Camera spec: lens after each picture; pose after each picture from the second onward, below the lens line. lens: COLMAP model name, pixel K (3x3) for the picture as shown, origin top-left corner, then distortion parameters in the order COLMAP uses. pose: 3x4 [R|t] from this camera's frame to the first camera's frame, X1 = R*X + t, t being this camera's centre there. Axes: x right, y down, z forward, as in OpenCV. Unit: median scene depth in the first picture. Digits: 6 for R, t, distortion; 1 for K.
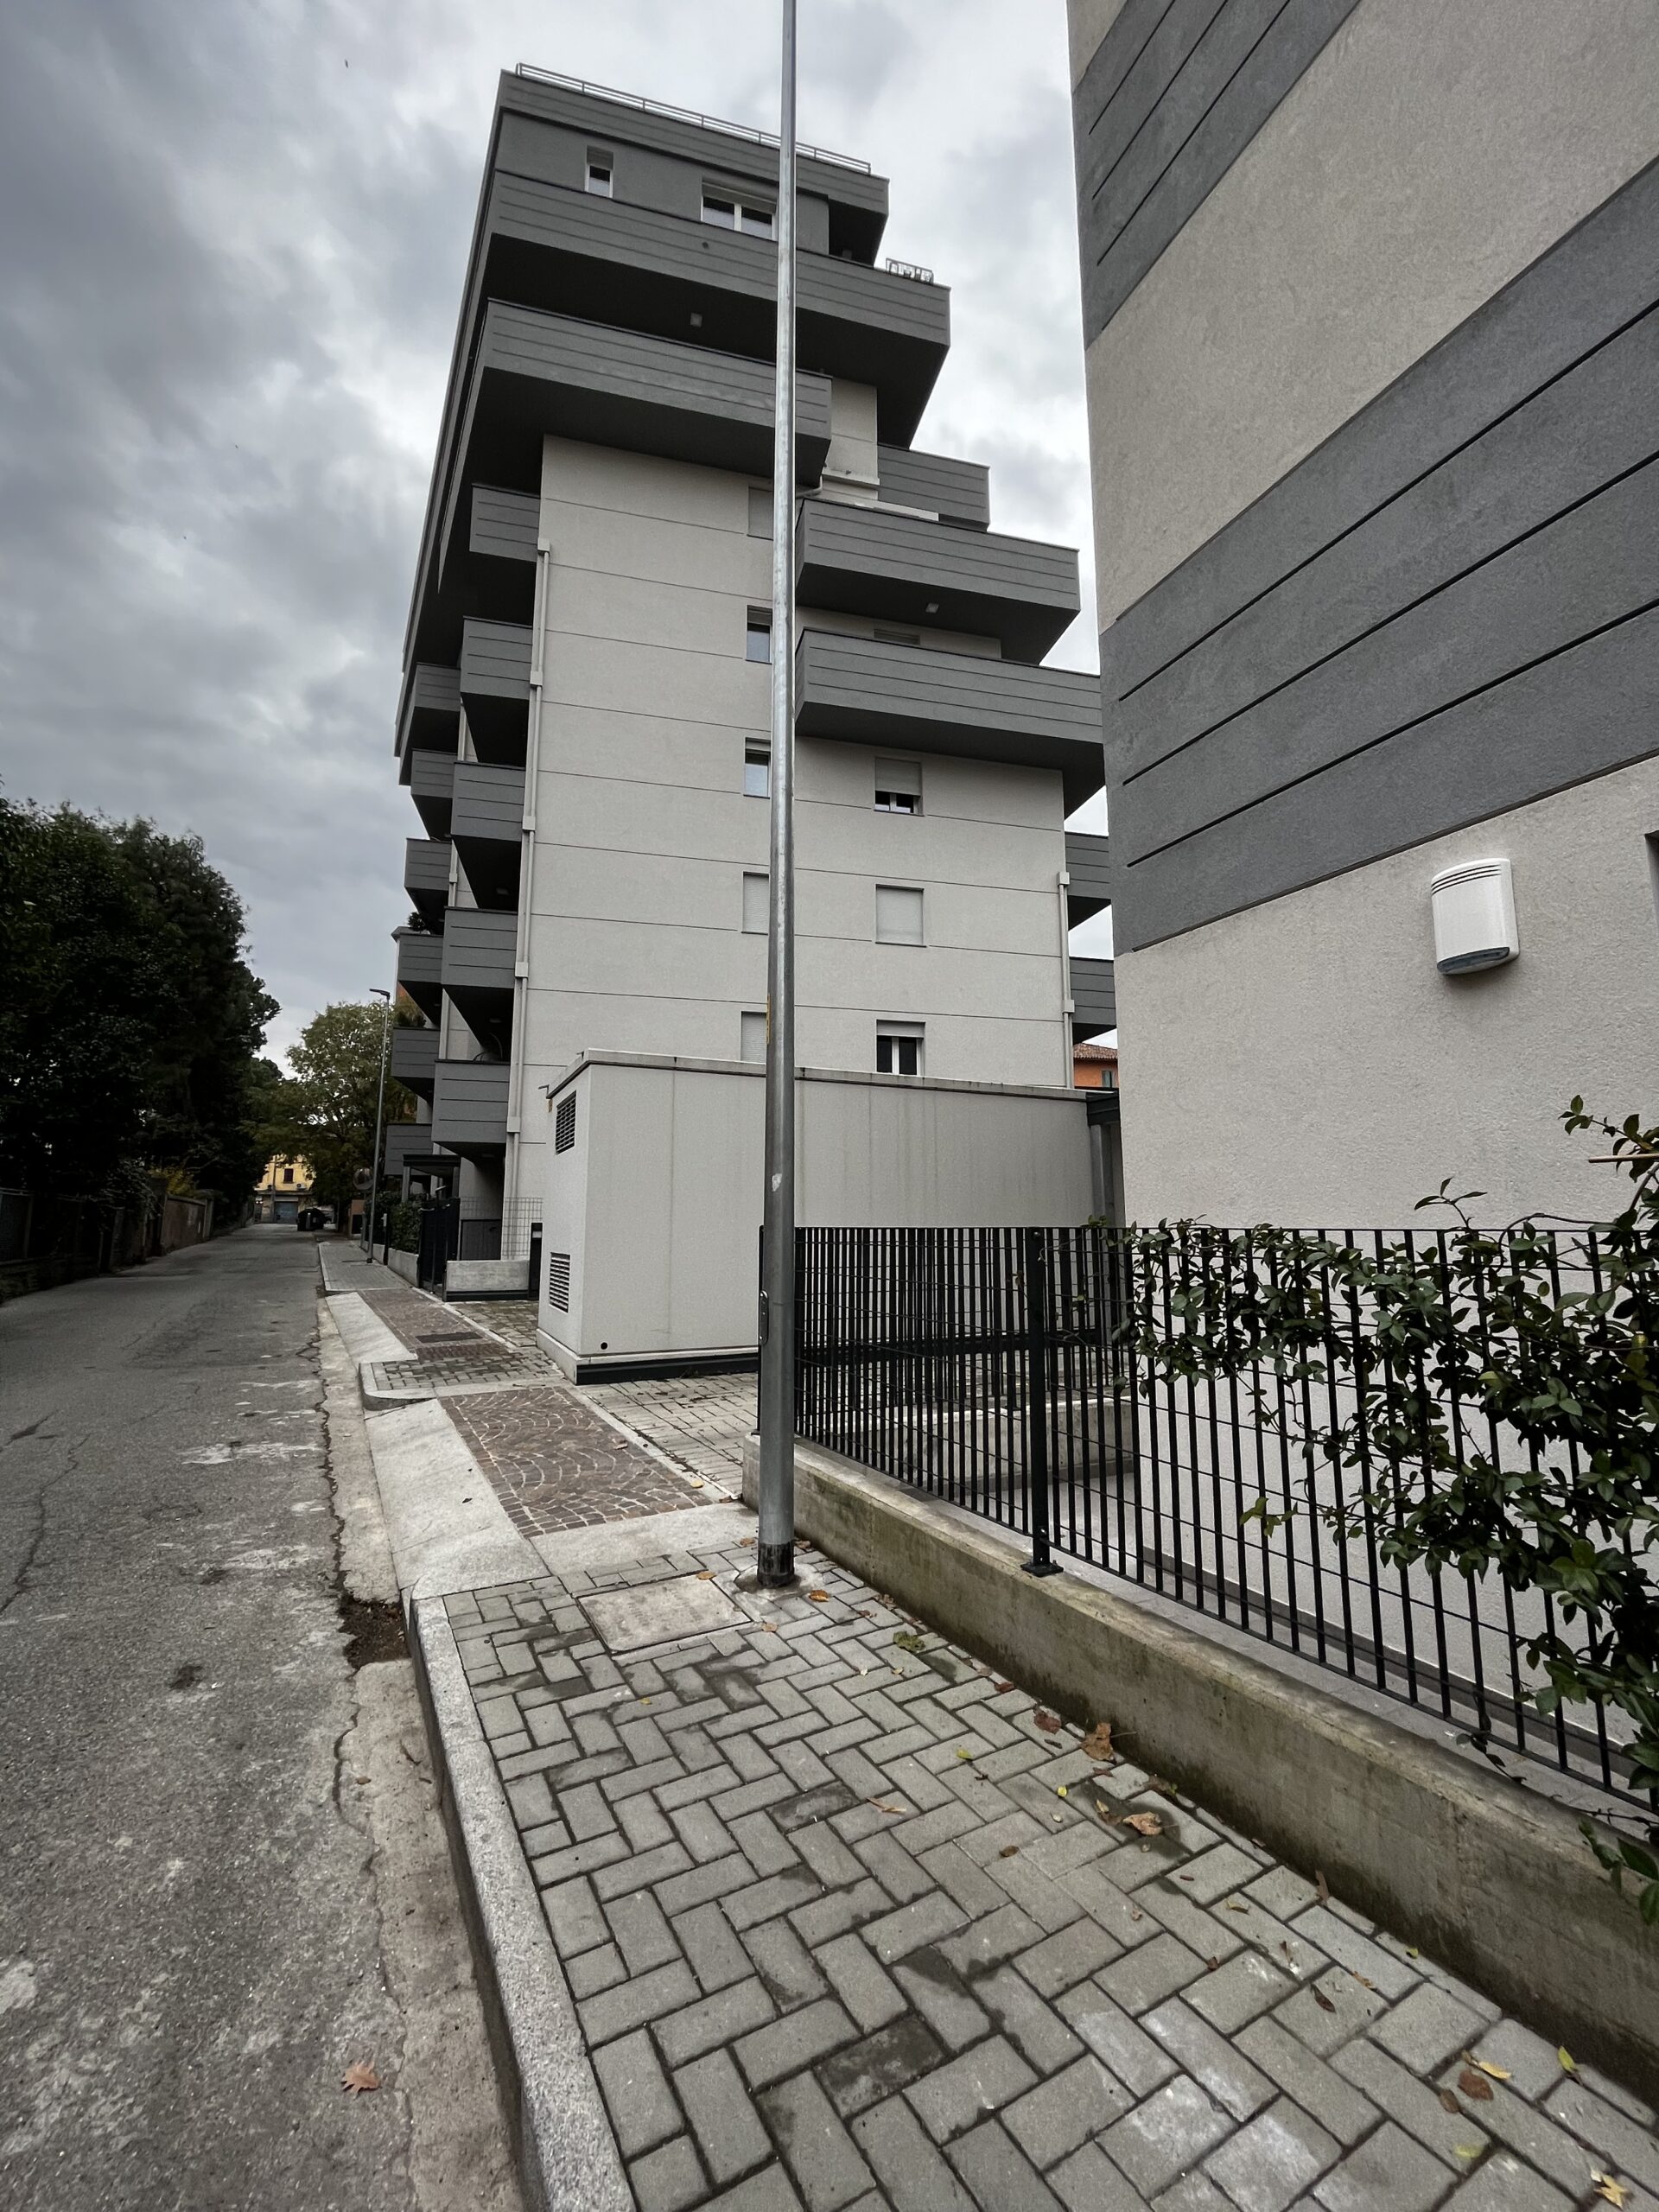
lens RADIAL K [[897.2, 0, 831.1], [0, 897.2, 1099.5], [0, 0, 1]] dist [-0.002958, -0.000180]
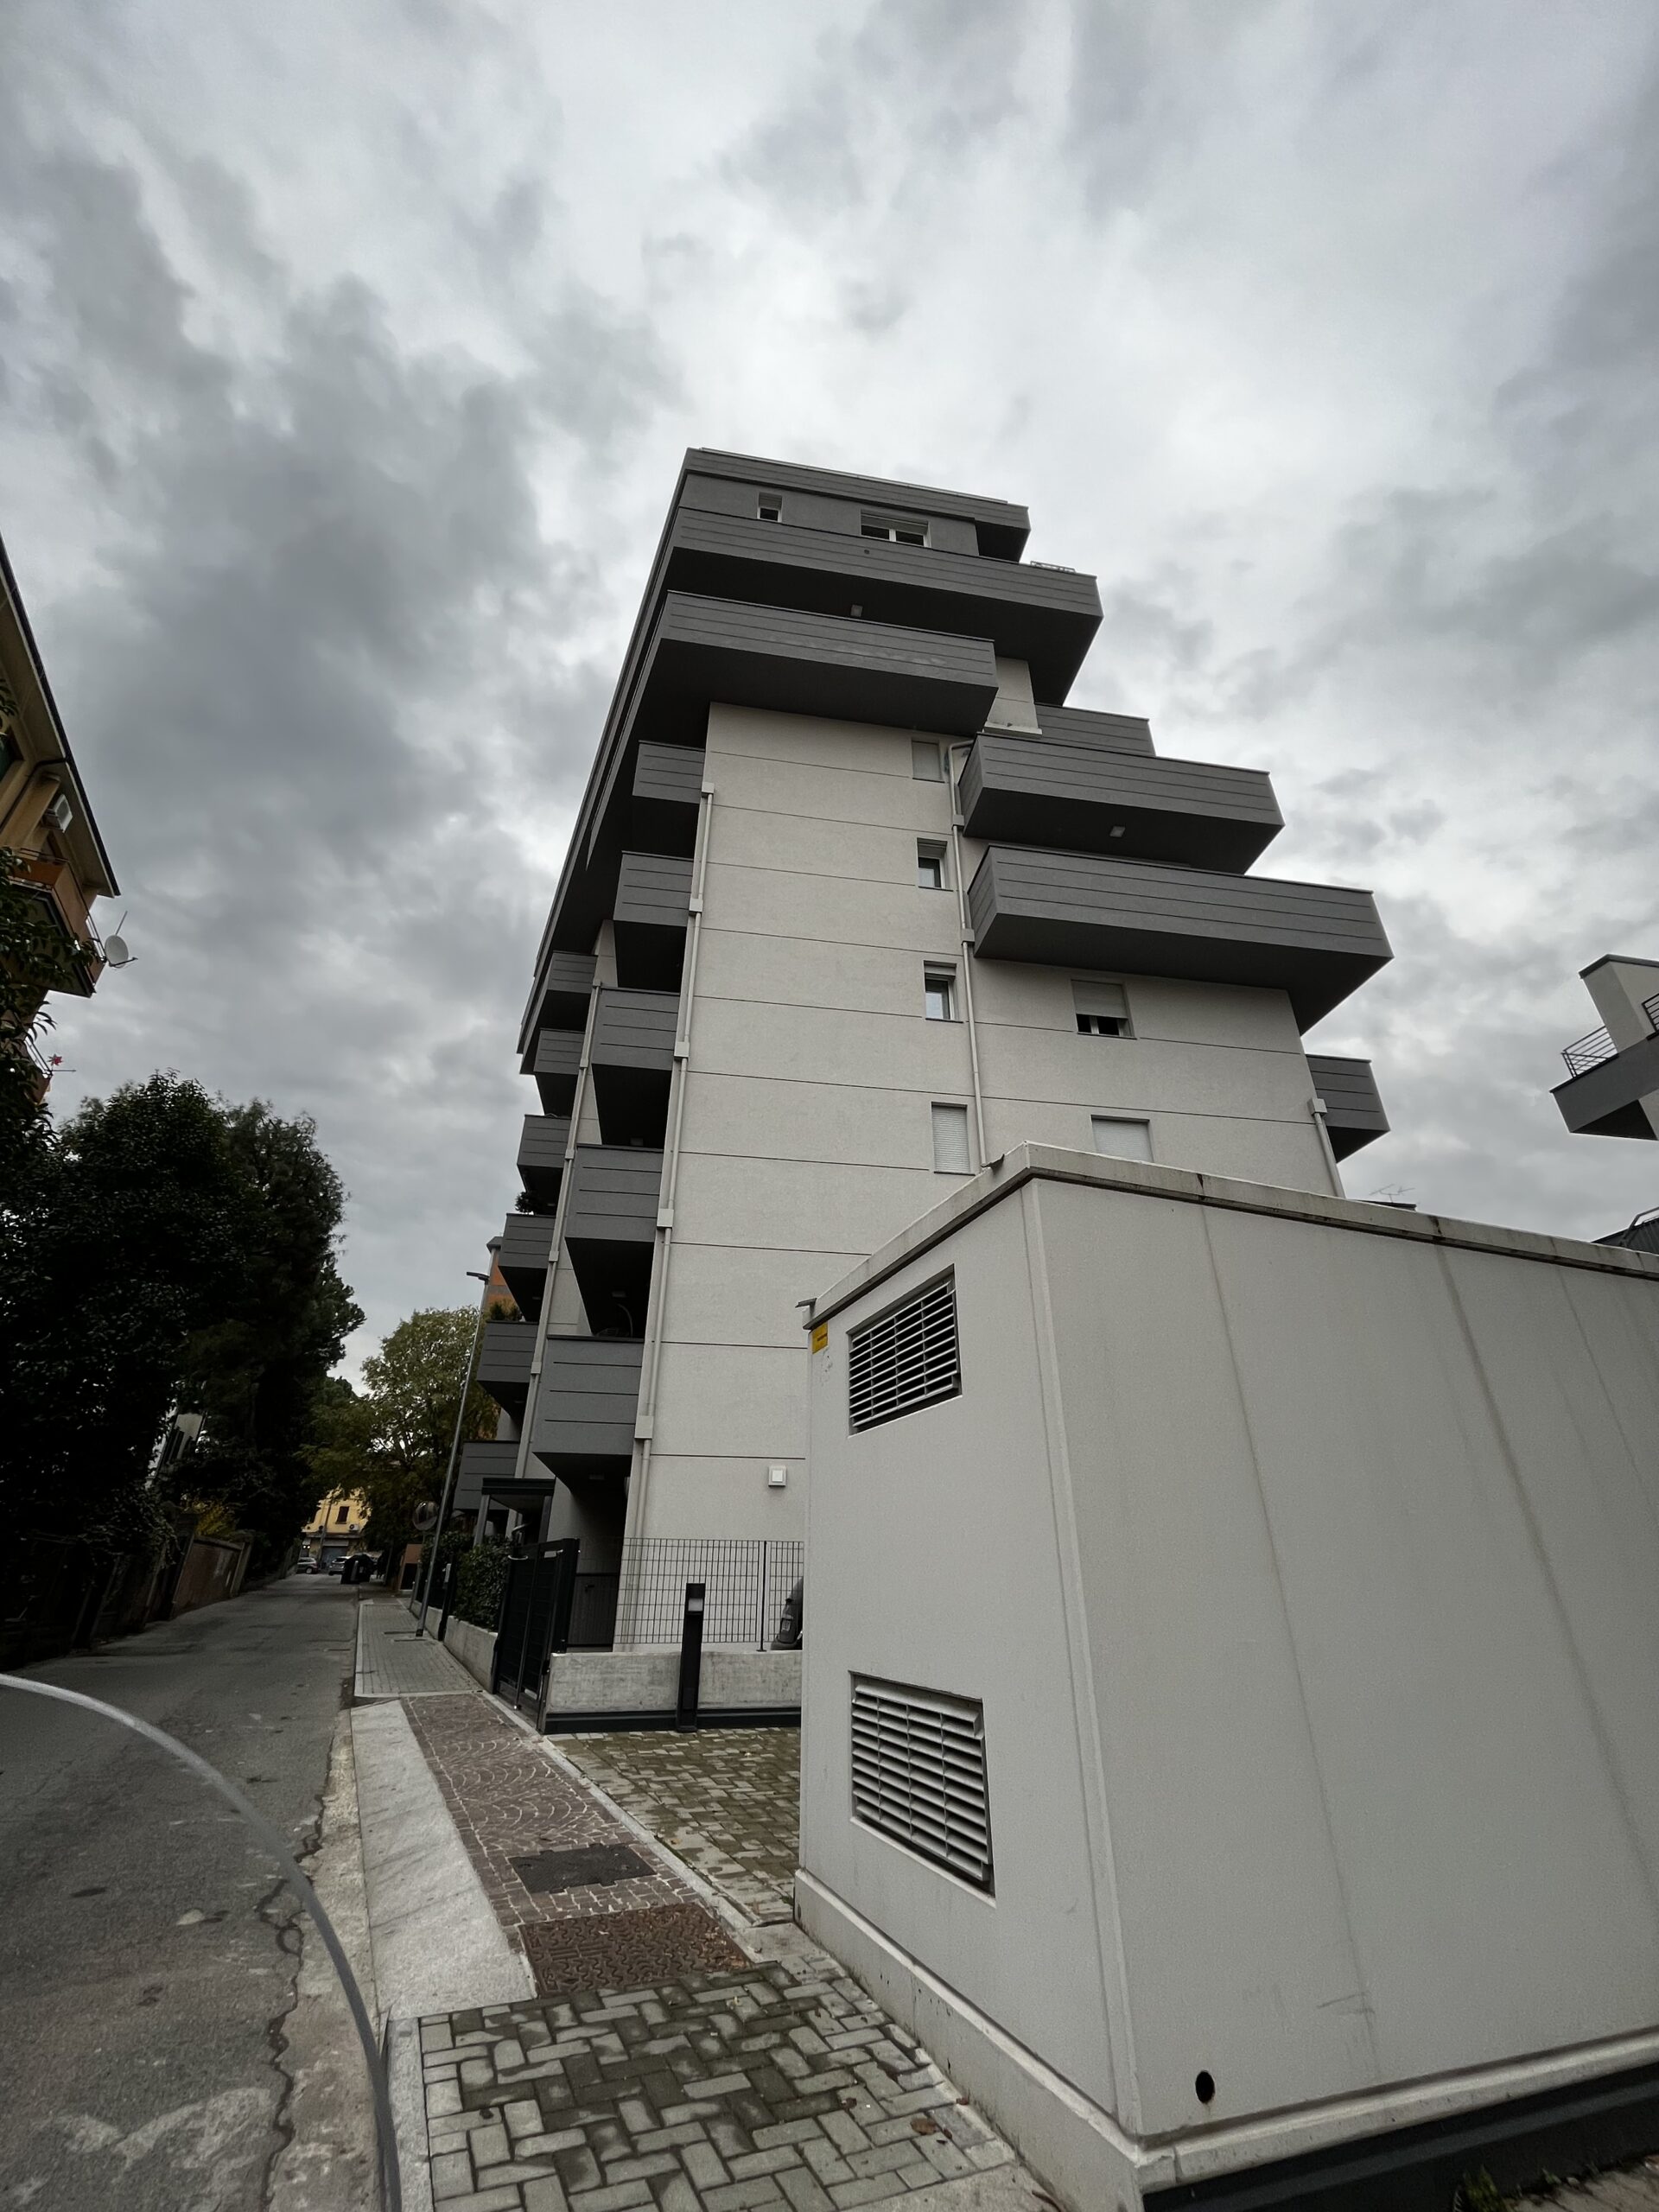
lens RADIAL K [[889.0, 0, 825.4], [0, 889.0, 1110.2], [0, 0, 1]] dist [-0.000388, 0.000117]
pose [[0.996314, -0.033389, -0.079015, -0.118630], [0.004635, 0.940746, -0.339080, 0.025516], [0.085654, 0.337464, 0.937433, 0.211887]]
